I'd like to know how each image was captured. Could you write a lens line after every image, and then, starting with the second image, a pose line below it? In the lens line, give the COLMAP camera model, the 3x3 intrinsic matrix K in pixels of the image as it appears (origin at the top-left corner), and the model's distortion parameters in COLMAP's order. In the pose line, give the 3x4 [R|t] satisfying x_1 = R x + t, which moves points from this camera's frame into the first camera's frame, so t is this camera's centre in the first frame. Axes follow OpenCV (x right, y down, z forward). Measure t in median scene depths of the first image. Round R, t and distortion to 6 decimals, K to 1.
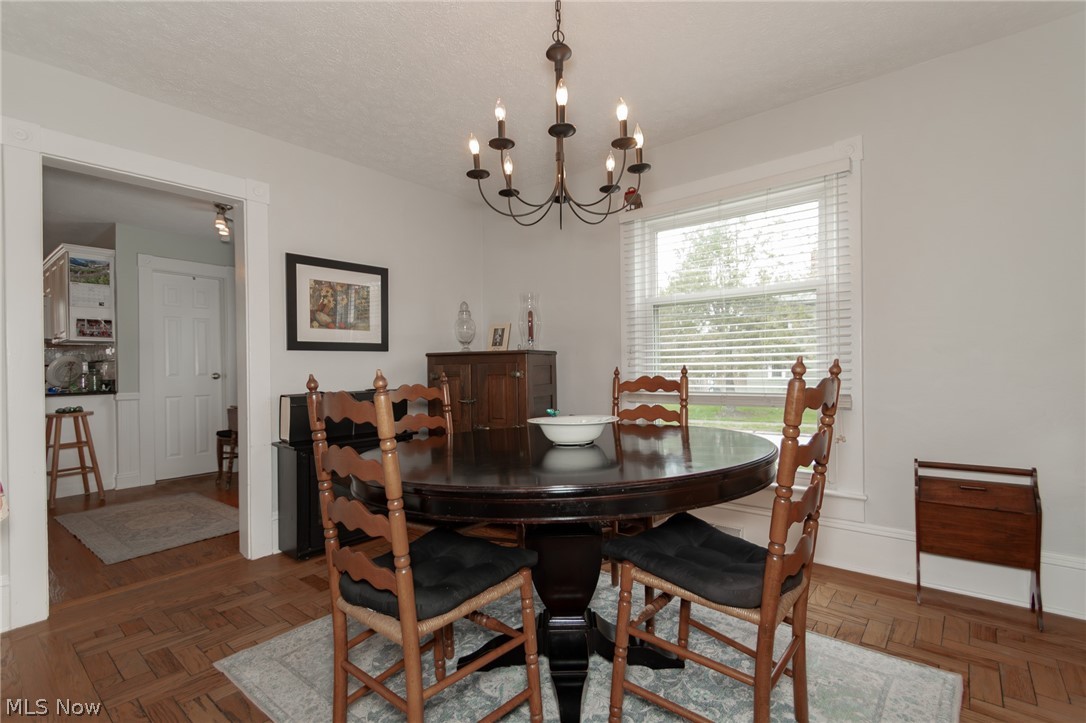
lens RADIAL K [[496.0, 0, 537.9], [0, 496.0, 371.3], [0, 0, 1]] dist [0.000265, 0.000151]
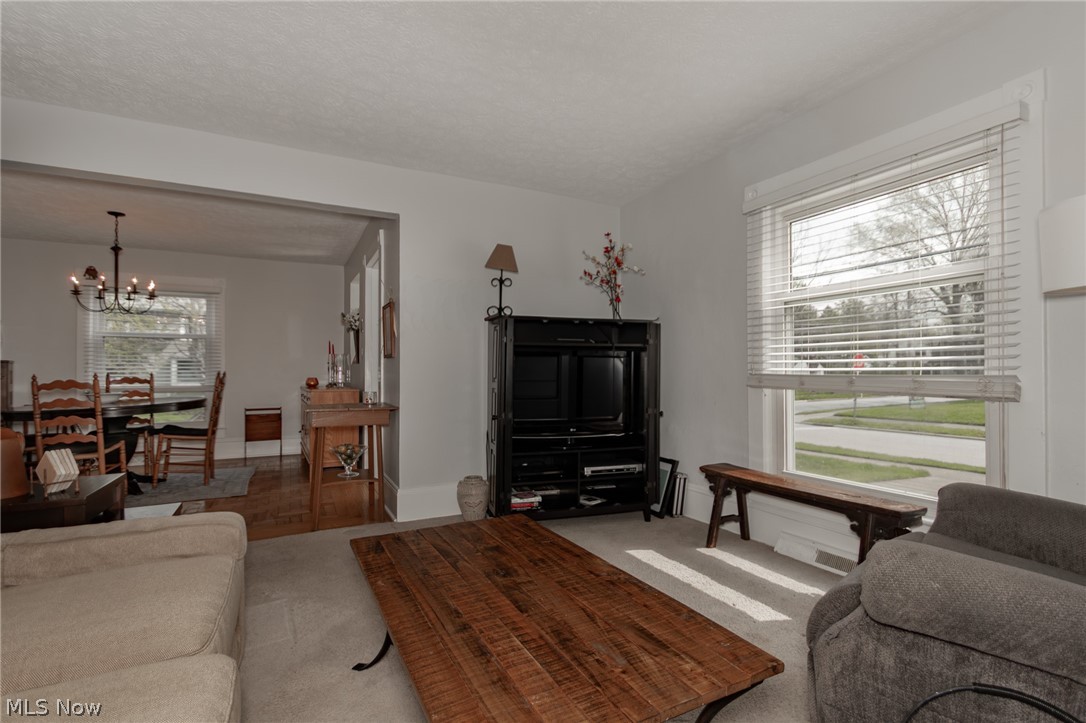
lens RADIAL K [[496.0, 0, 537.9], [0, 496.0, 371.3], [0, 0, 1]] dist [0.000265, 0.000151]
pose [[0.380079, 0.010275, 0.924897, -1.128951], [0.004965, 0.999901, -0.013148, 0.020427], [-0.924941, 0.009589, 0.379990, -1.498774]]
